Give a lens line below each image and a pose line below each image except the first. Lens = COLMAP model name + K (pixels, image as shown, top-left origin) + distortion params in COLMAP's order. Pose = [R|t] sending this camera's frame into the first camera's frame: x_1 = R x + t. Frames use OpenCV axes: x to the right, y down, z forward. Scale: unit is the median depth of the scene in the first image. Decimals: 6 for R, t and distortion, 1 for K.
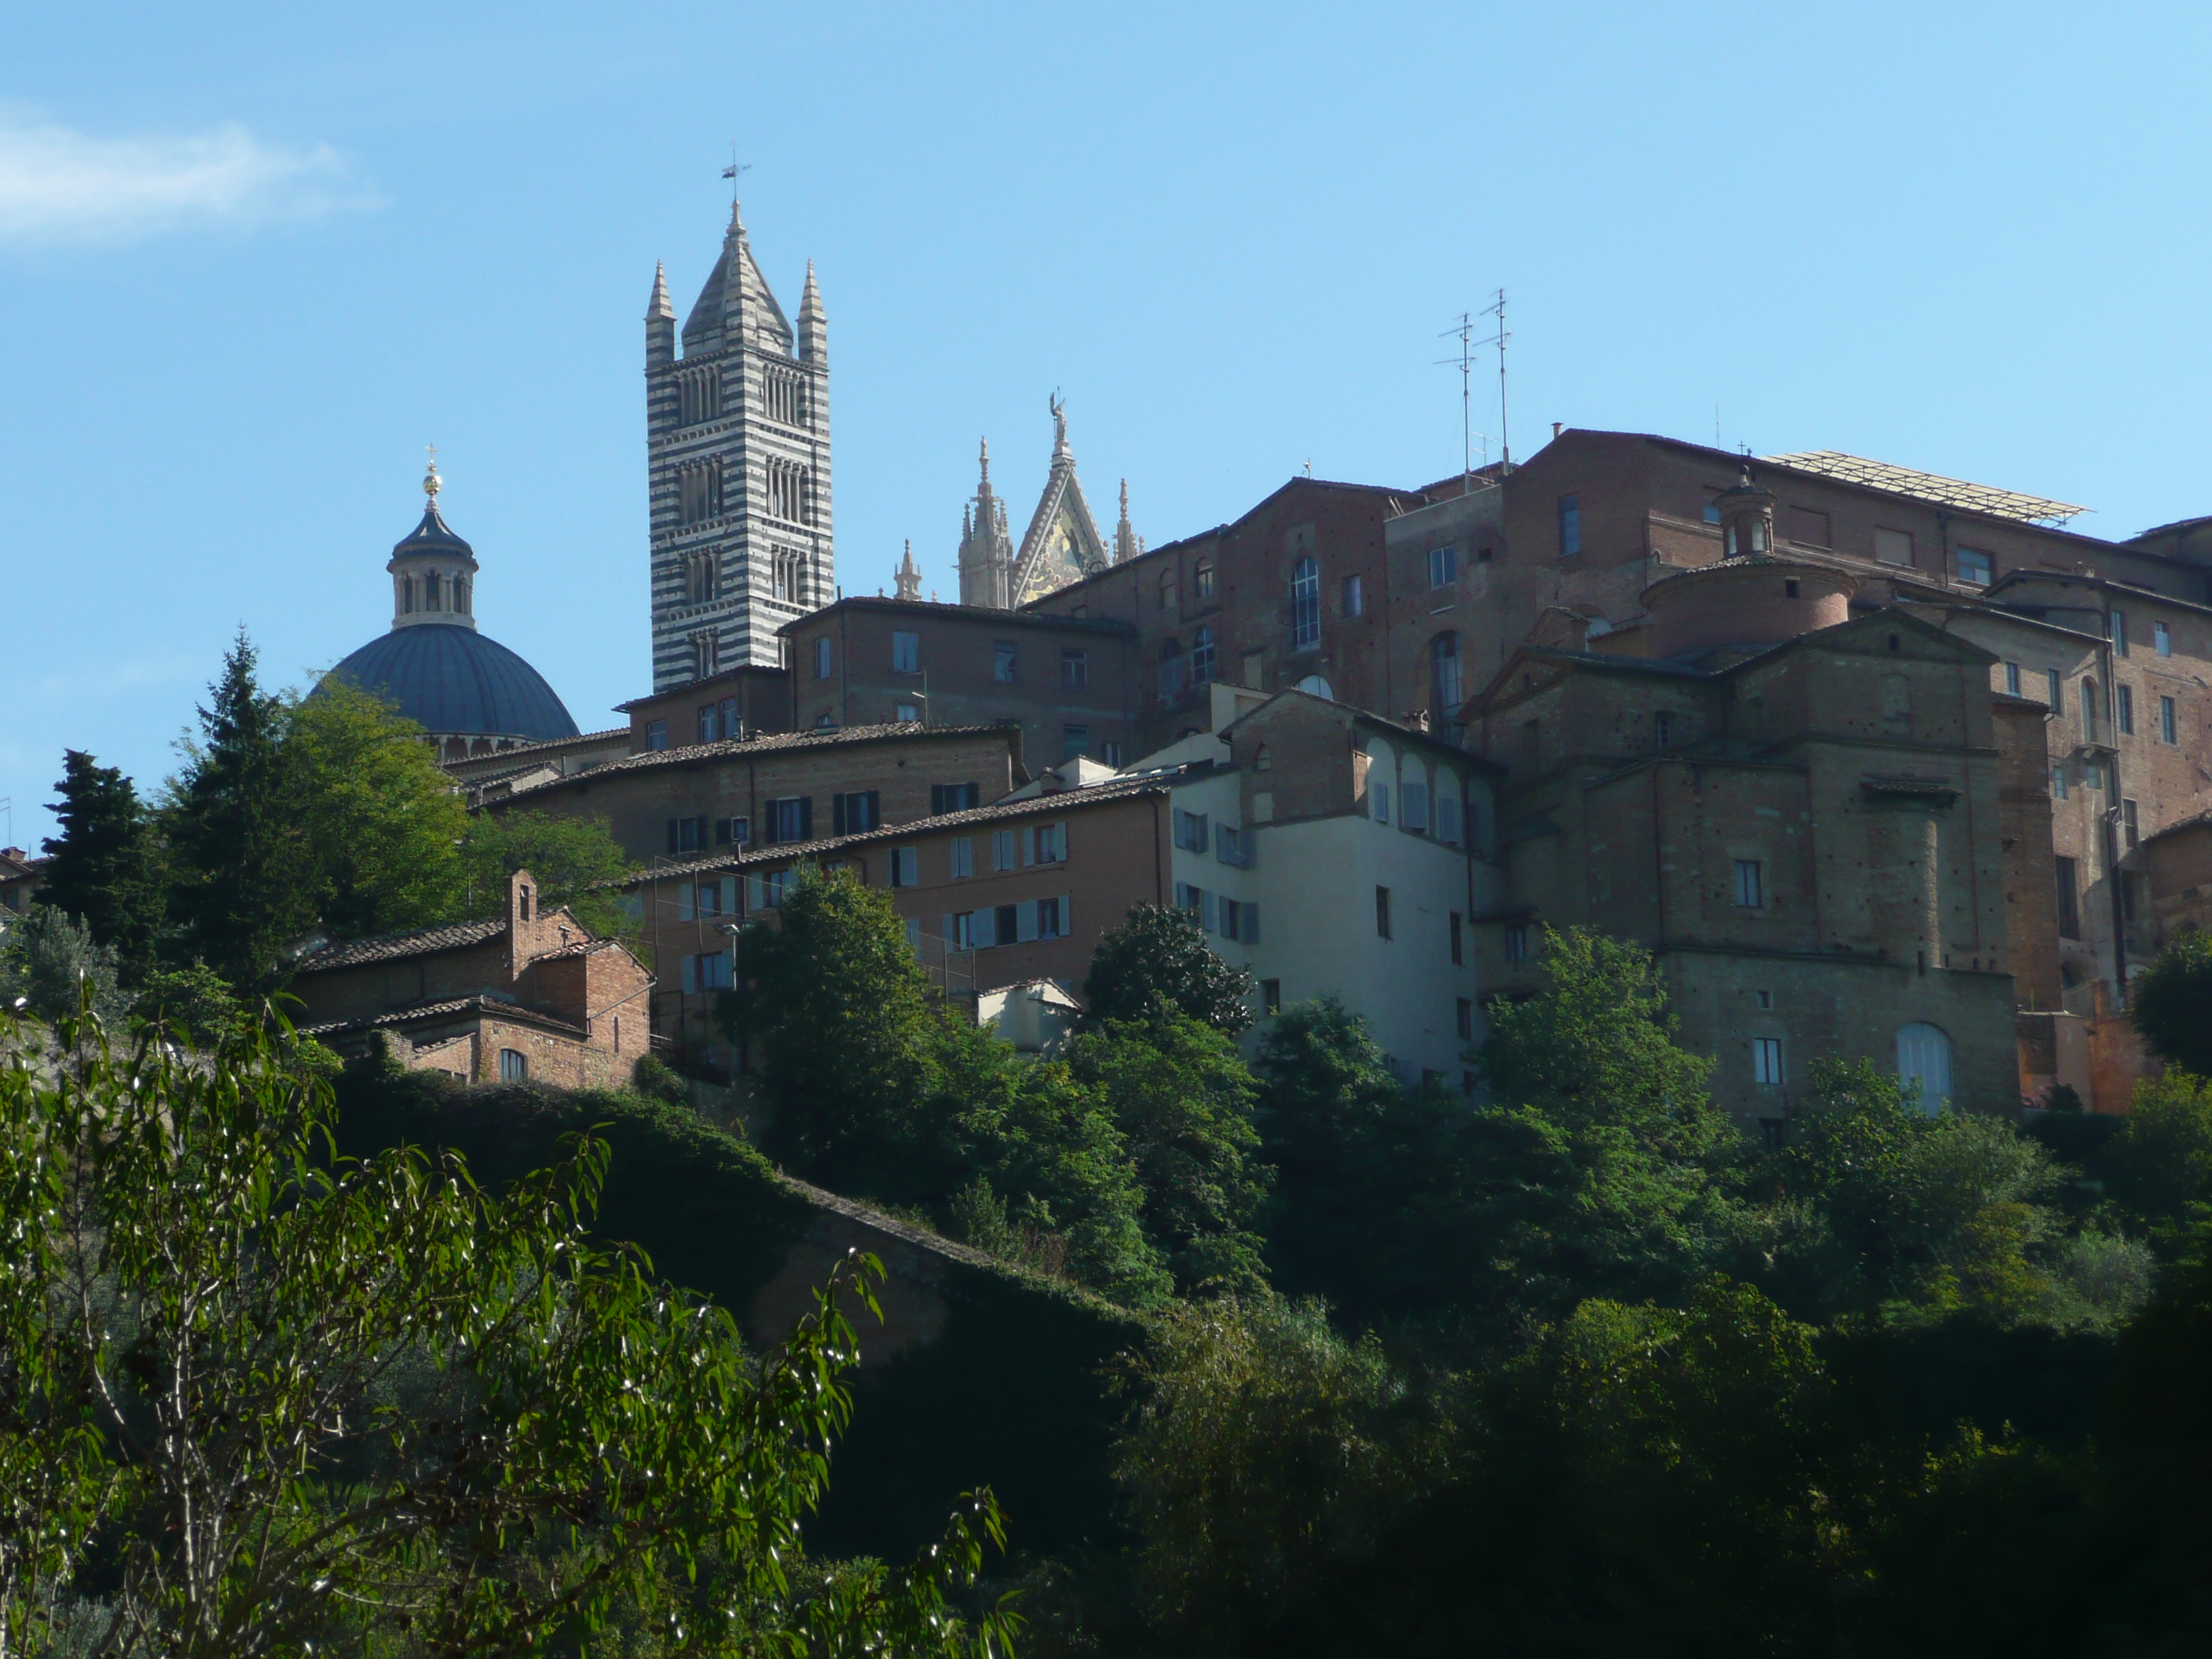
lens RADIAL K [[7570.8, 0, 1103.9], [0, 7570.8, 835.0], [0, 0, 1]] dist [0.389554, 0.000000]
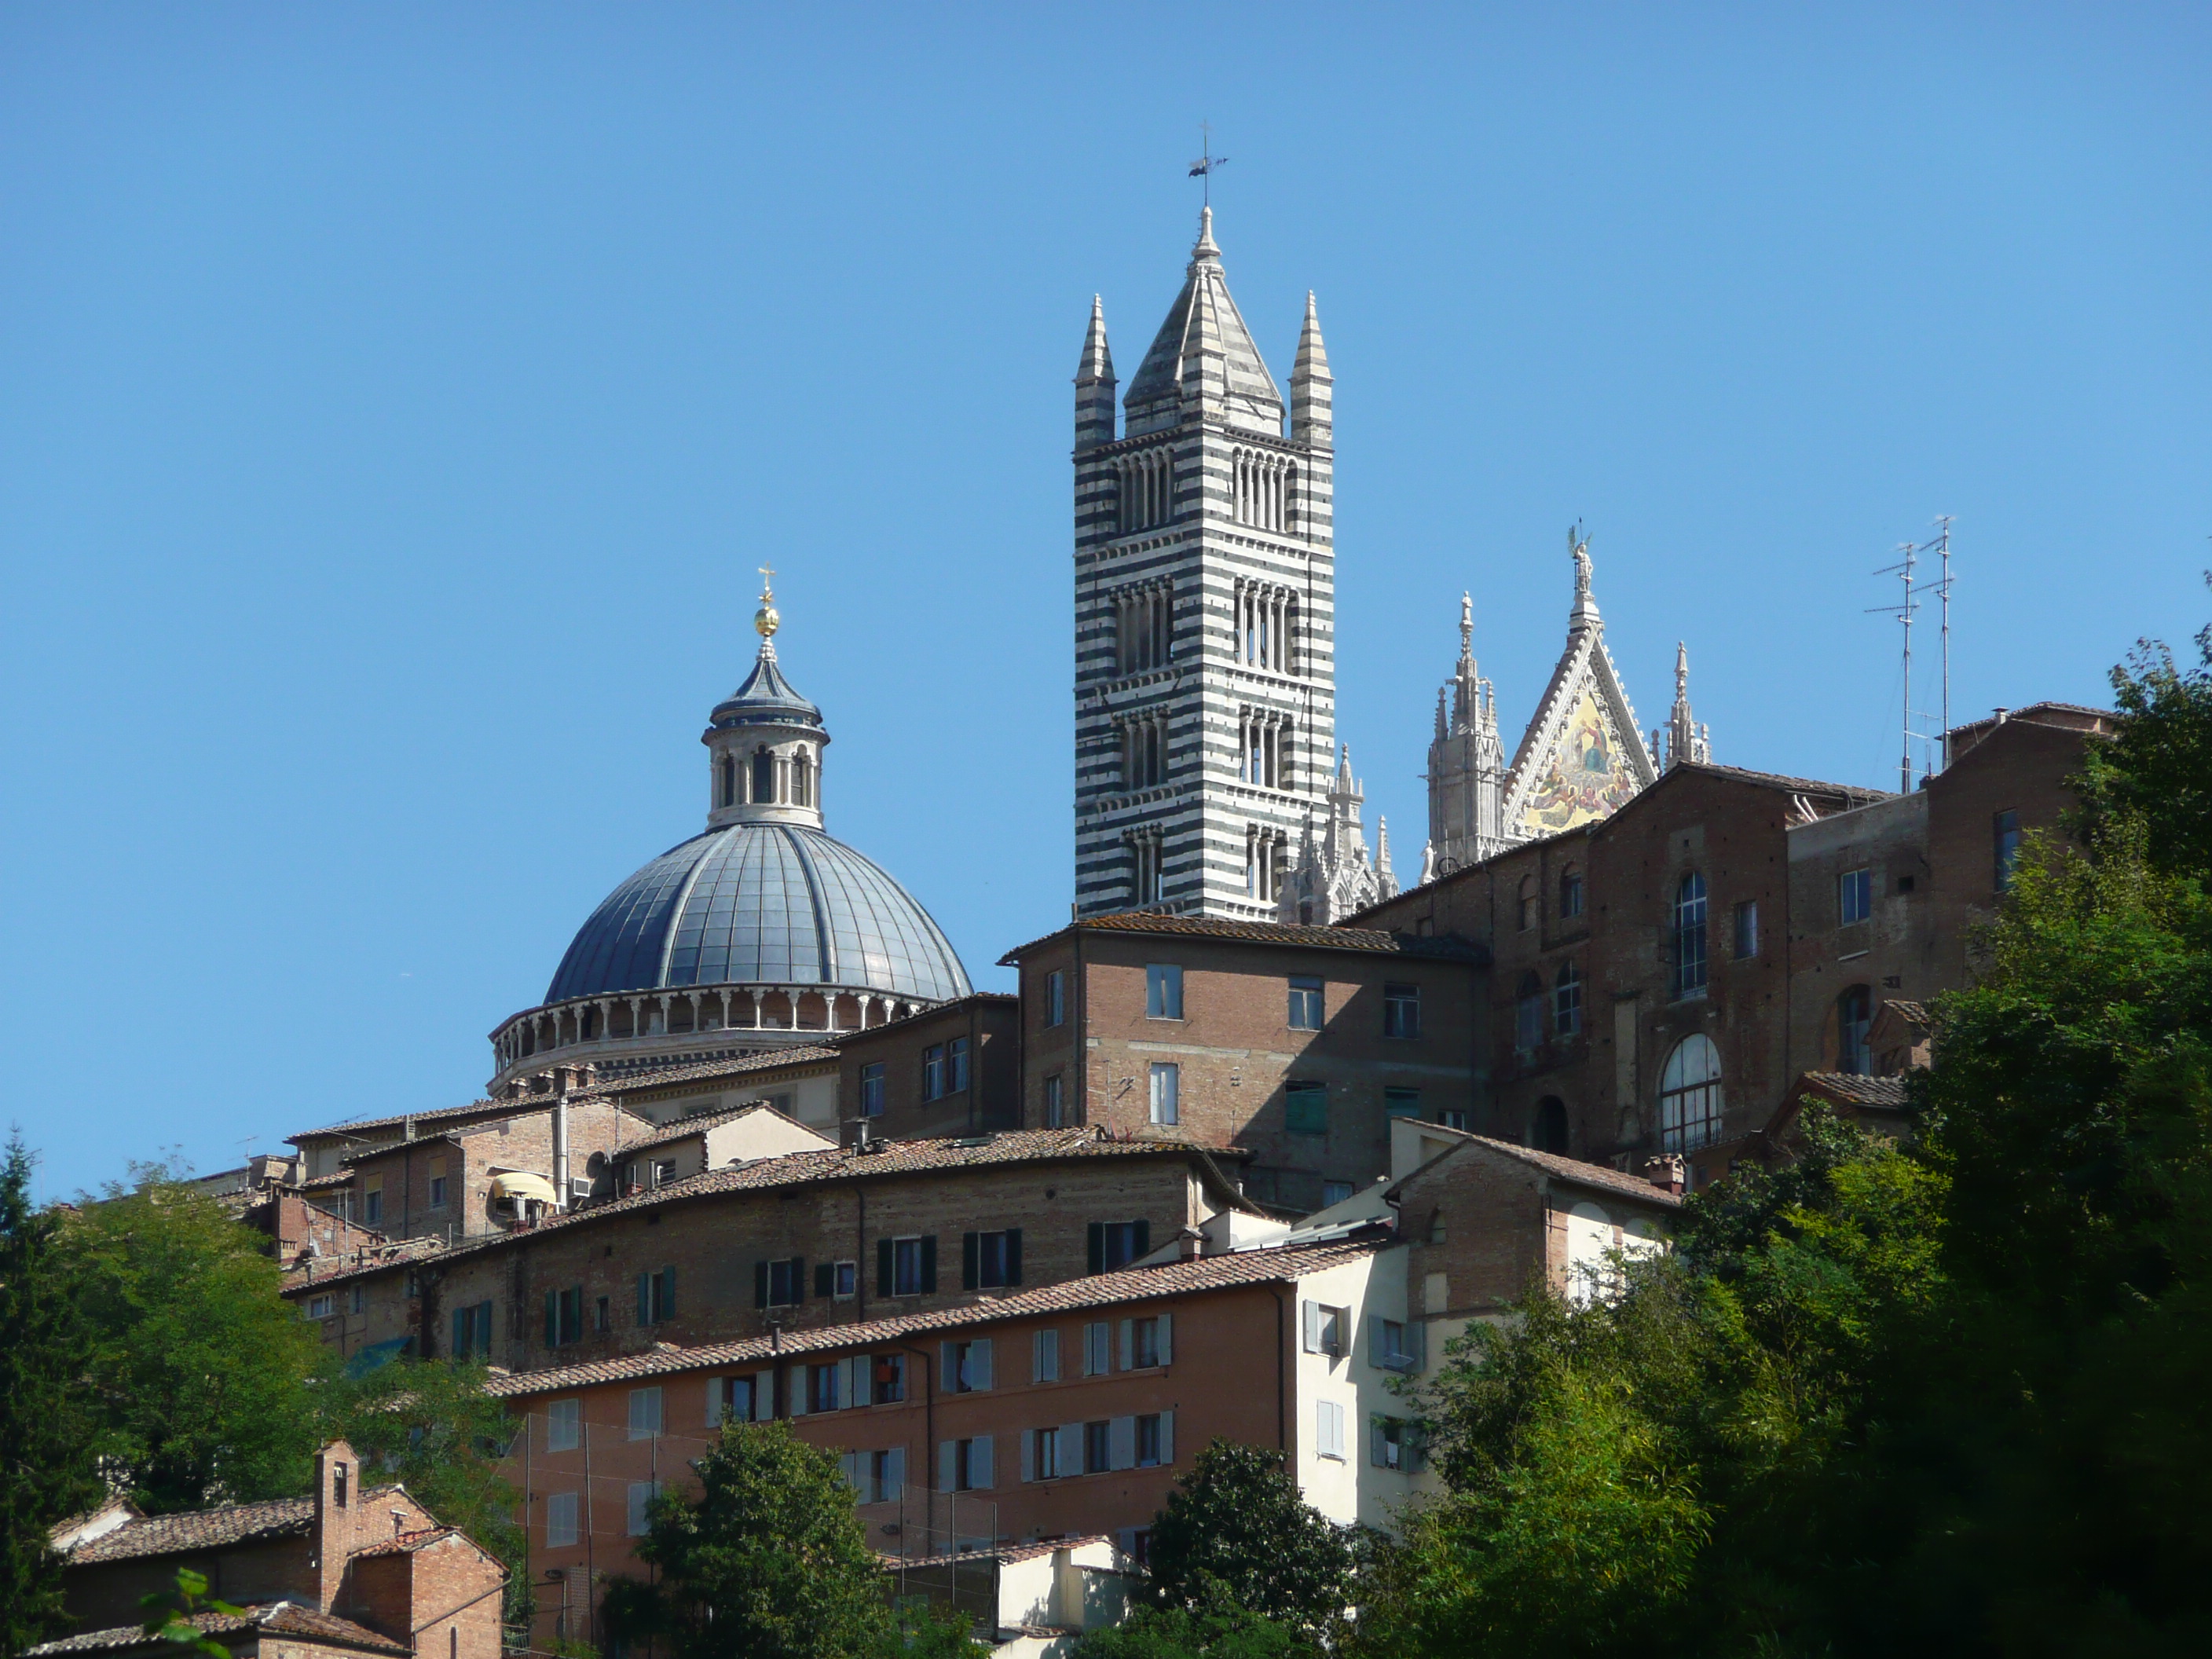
lens RADIAL K [[13663.6, 0, 1107.9], [0, 13663.6, 821.8], [0, 0, 1]] dist [1.616525, 0.000000]
pose [[0.988594, 0.004130, -0.150546, 0.137395], [-0.000334, 0.999682, 0.025232, -0.060303], [0.150602, -0.024894, 0.988281, -0.264036]]
